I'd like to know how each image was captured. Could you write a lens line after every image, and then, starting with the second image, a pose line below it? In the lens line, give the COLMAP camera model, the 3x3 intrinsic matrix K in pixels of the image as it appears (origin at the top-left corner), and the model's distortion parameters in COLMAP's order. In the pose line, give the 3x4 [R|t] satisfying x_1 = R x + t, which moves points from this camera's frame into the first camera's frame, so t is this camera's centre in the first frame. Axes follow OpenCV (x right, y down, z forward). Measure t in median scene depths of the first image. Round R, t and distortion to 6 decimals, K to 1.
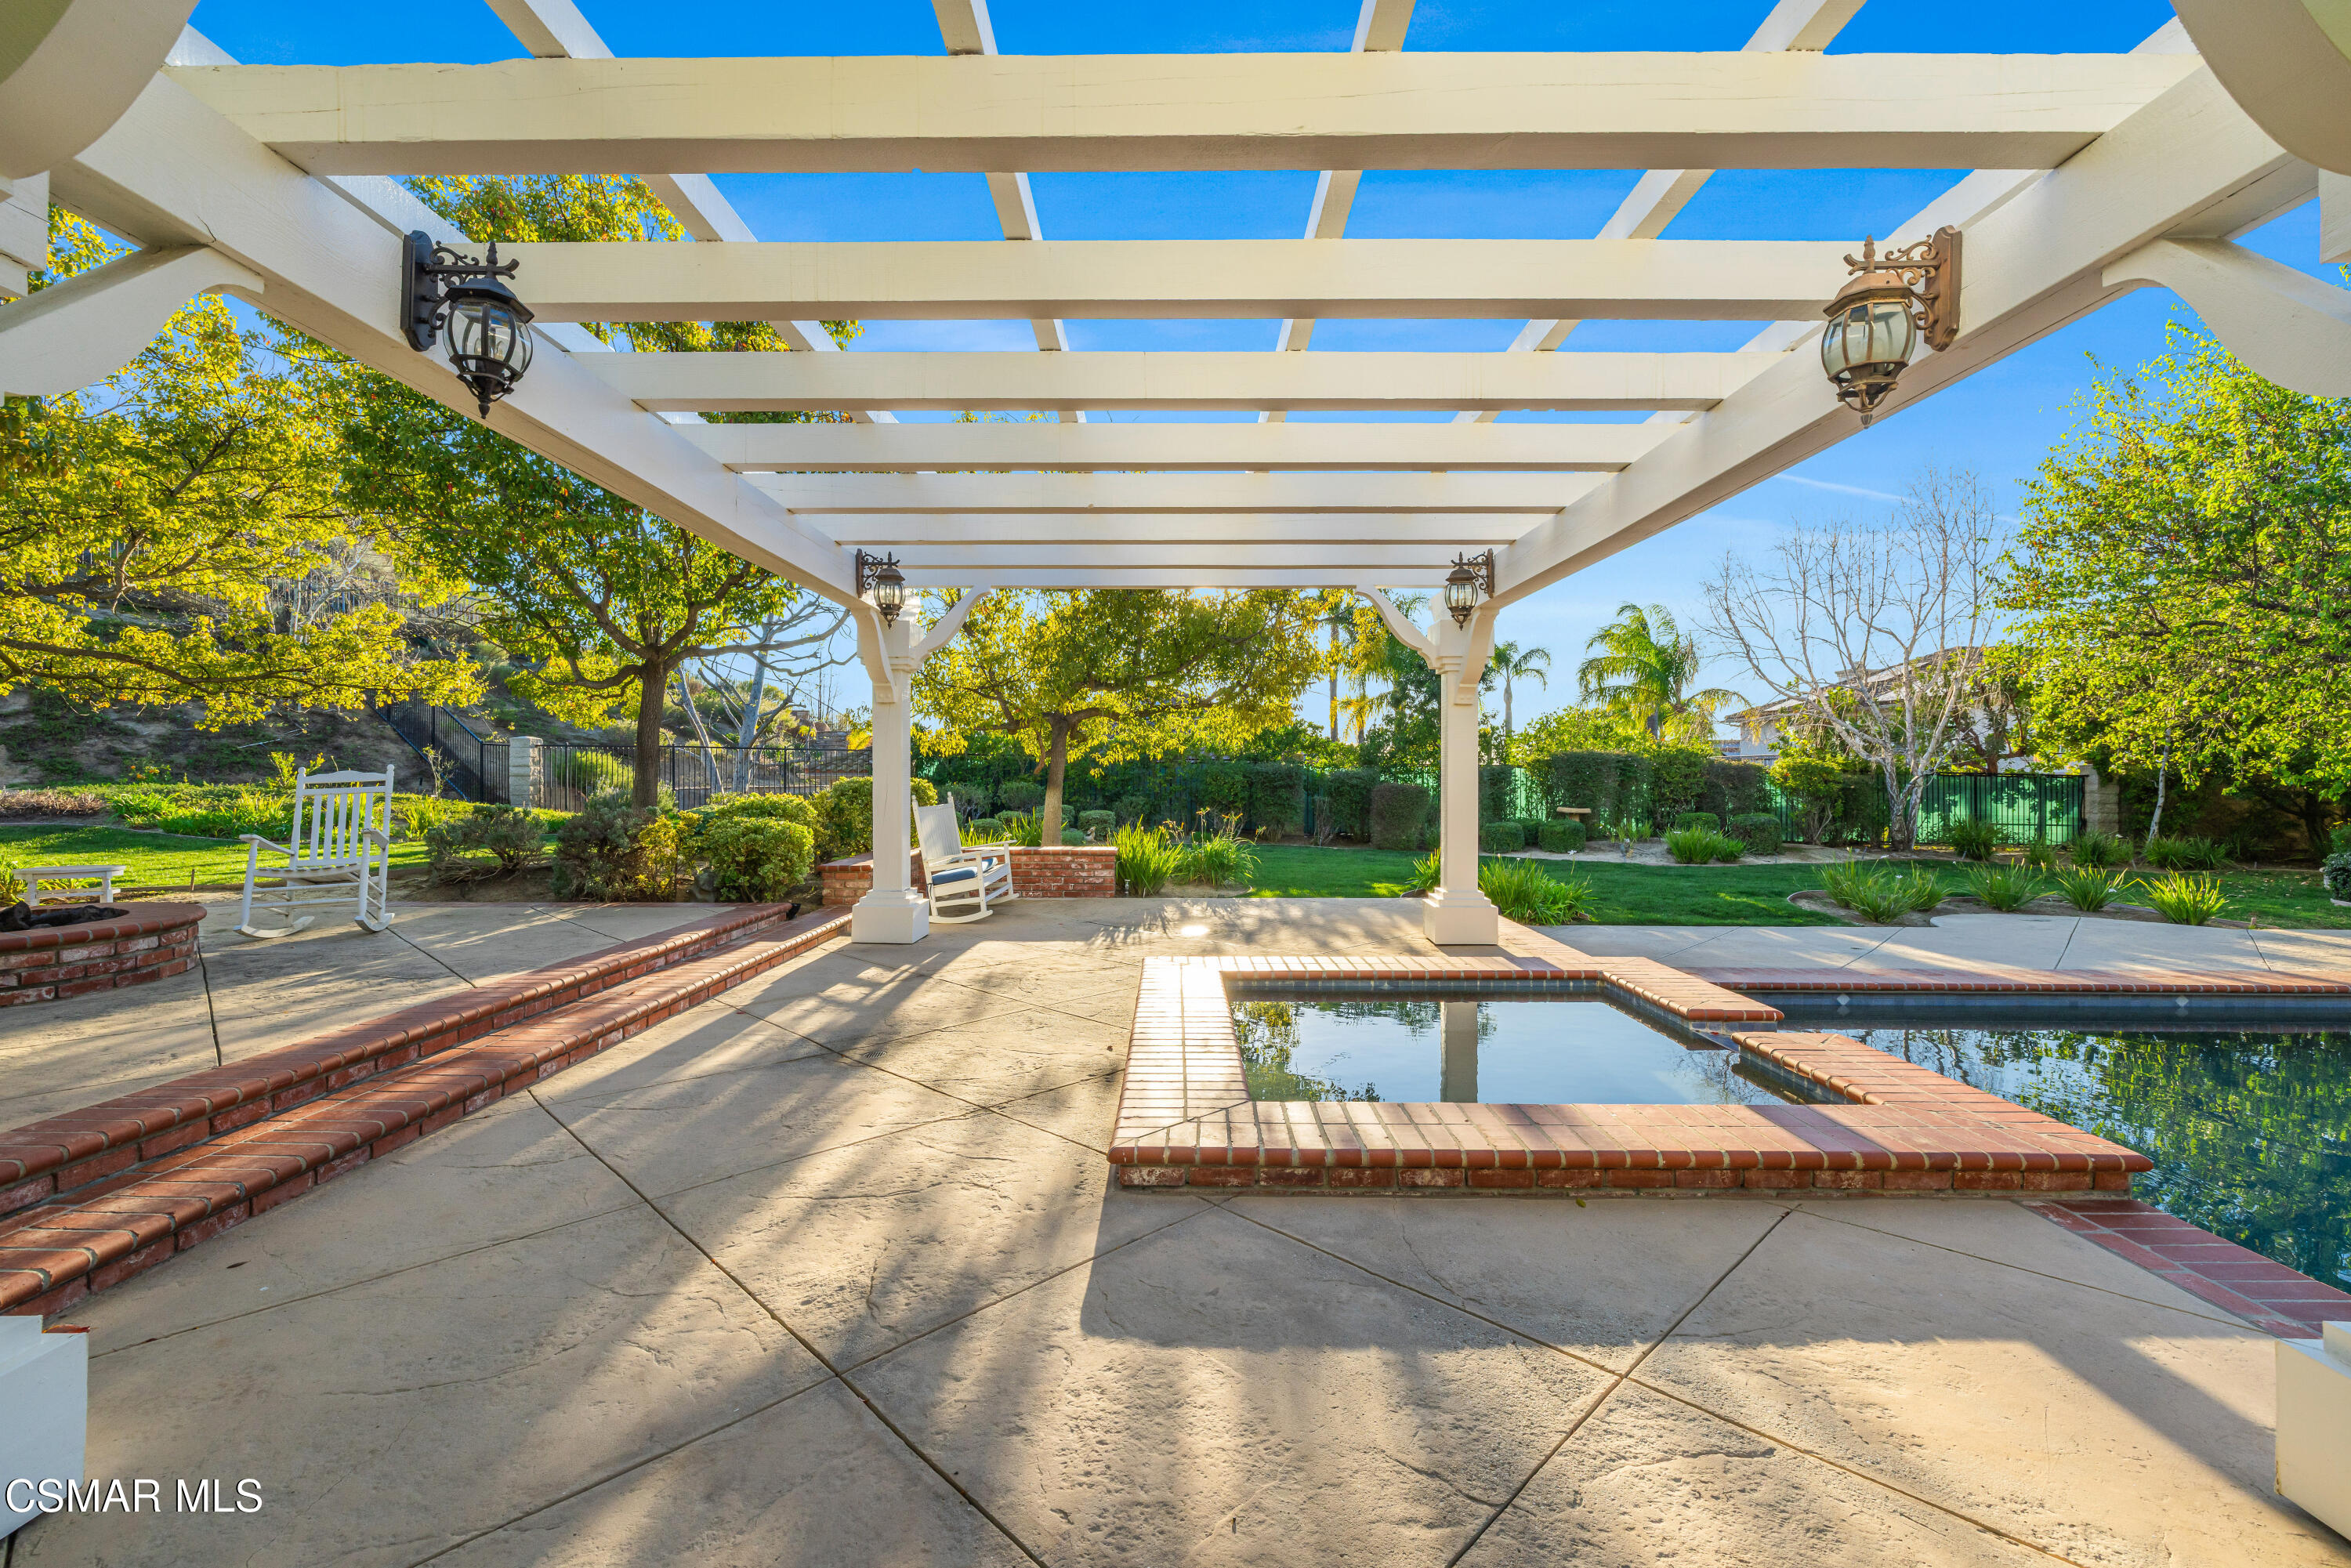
lens RADIAL K [[994.9, 0, 1171.5], [0, 994.9, 782.6], [0, 0, 1]] dist [0.001801, 0.000370]
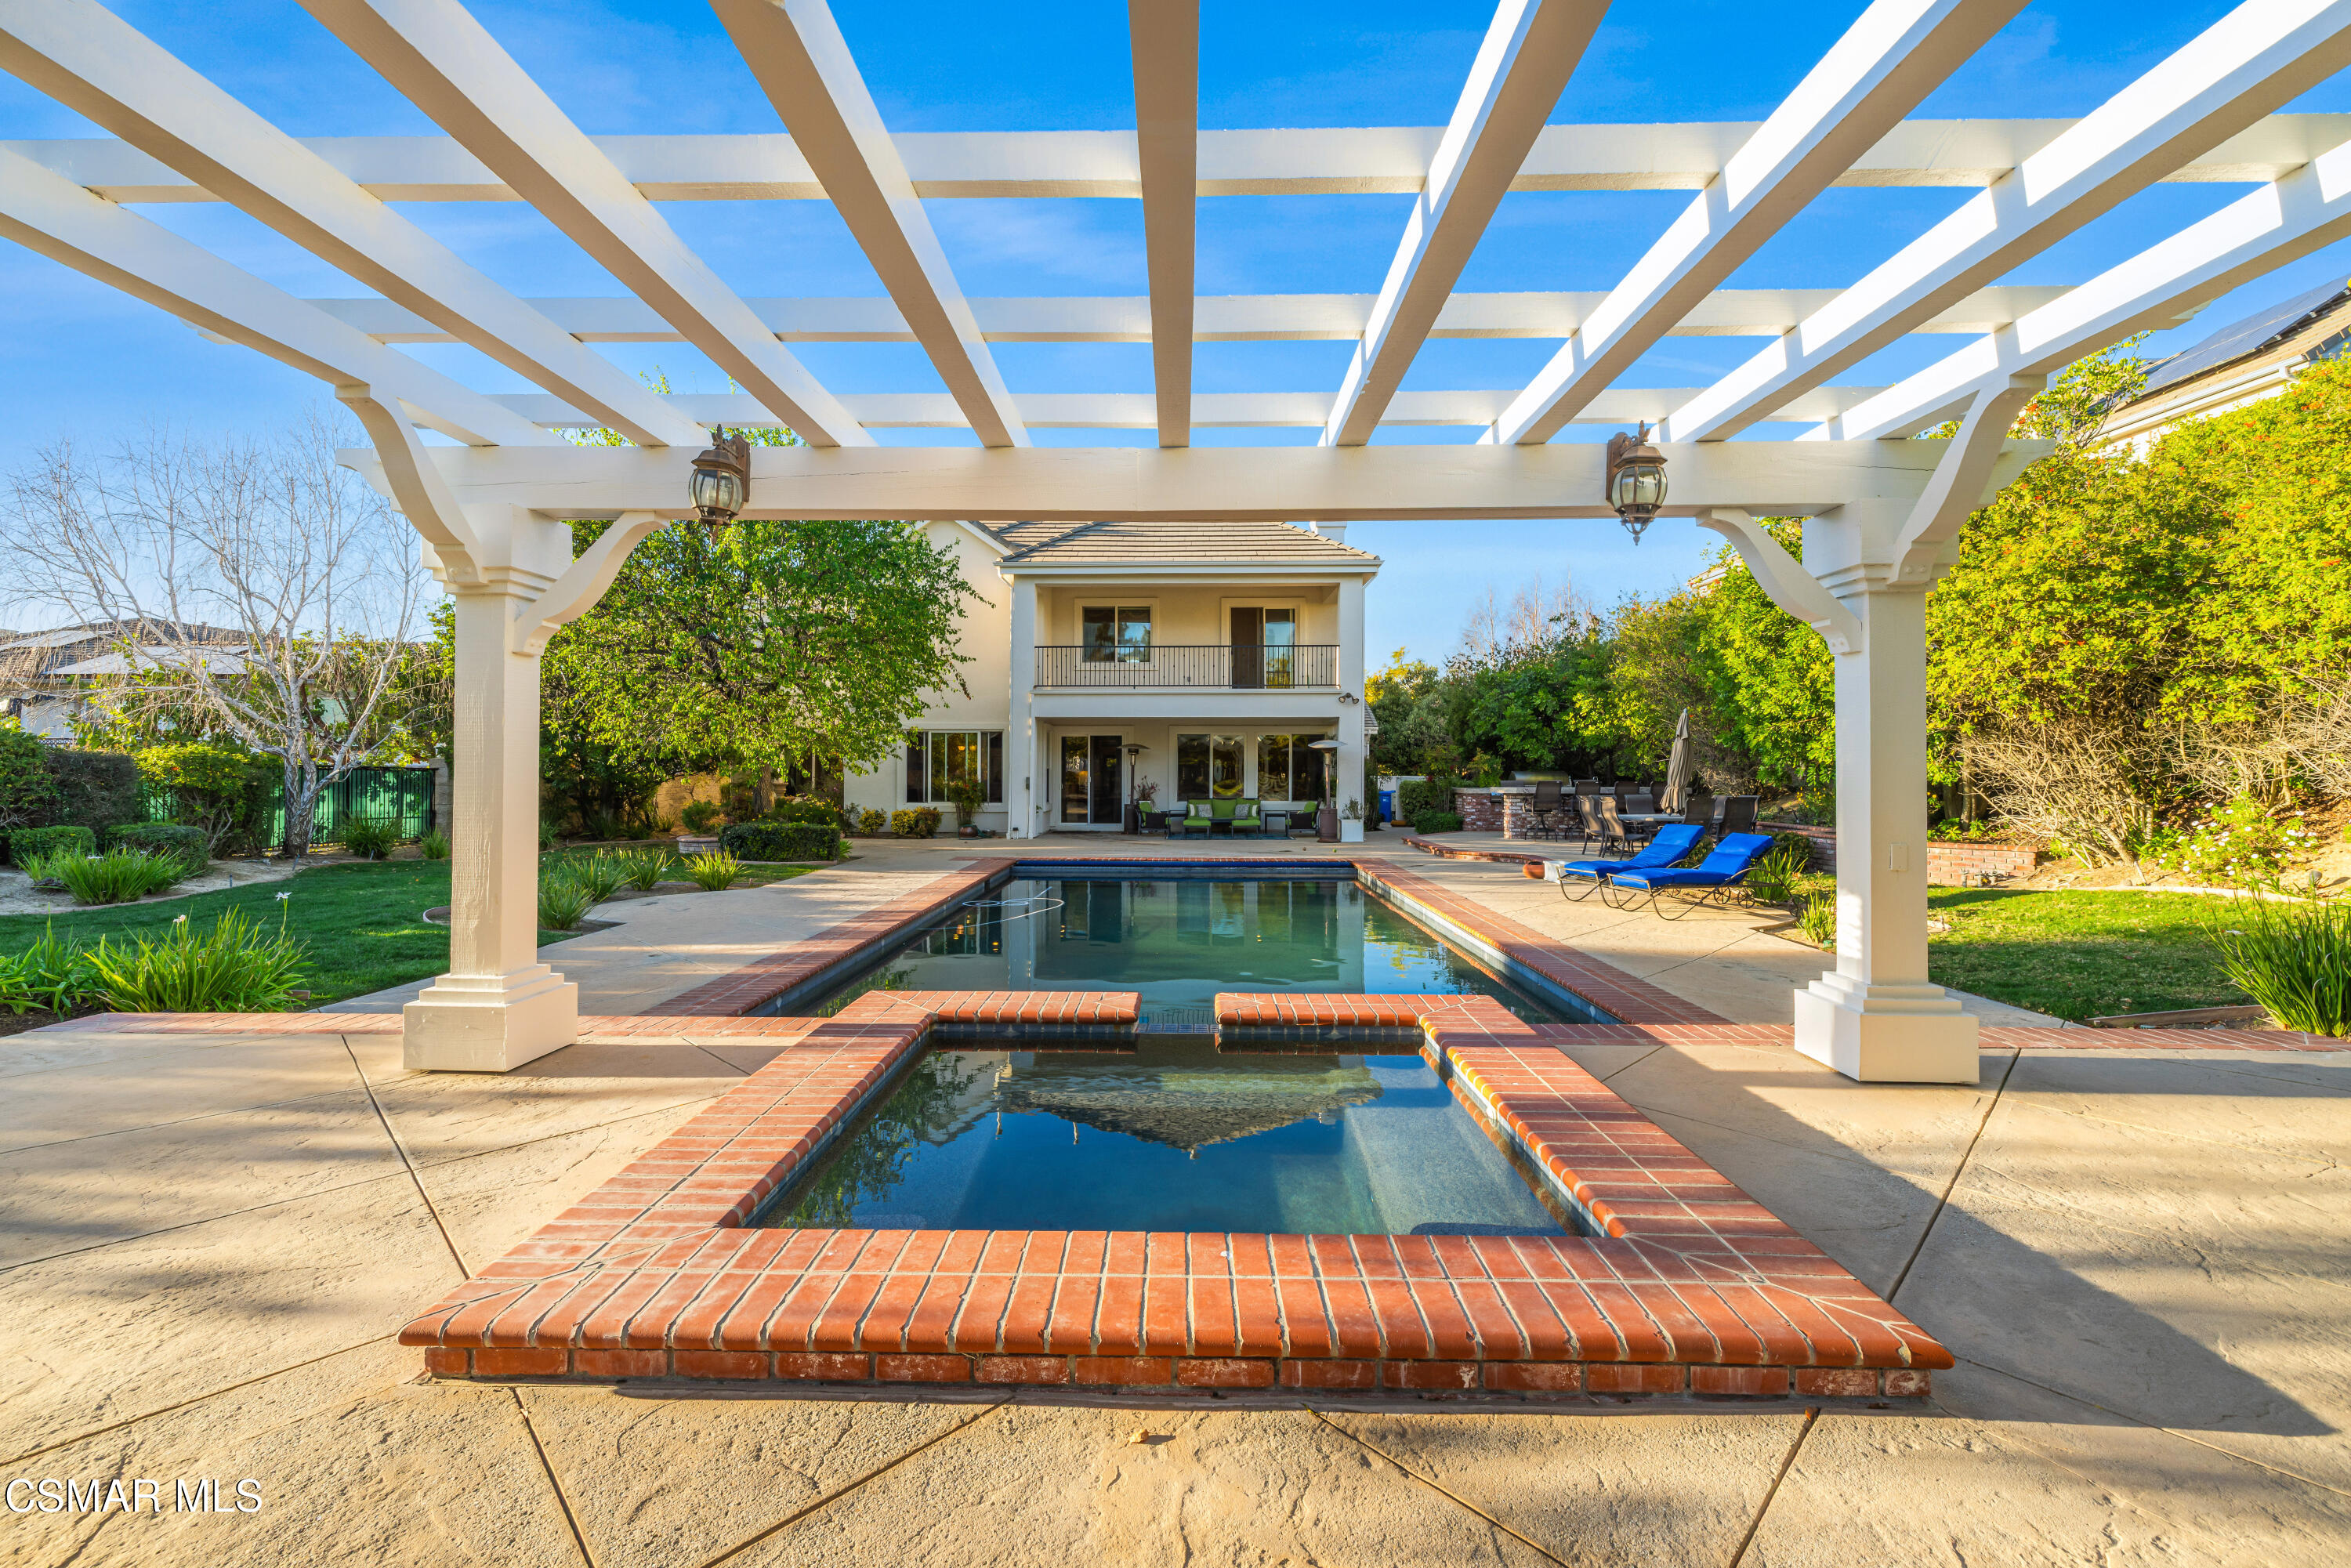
lens RADIAL K [[994.9, 0, 1164.8], [0, 994.9, 773.7], [0, 0, 1]] dist [0.001801, 0.000370]
pose [[0.019532, -0.009011, 0.999769, -0.117811], [0.008504, 0.999925, 0.008846, -0.004534], [-0.999773, 0.008329, 0.019608, 0.241666]]
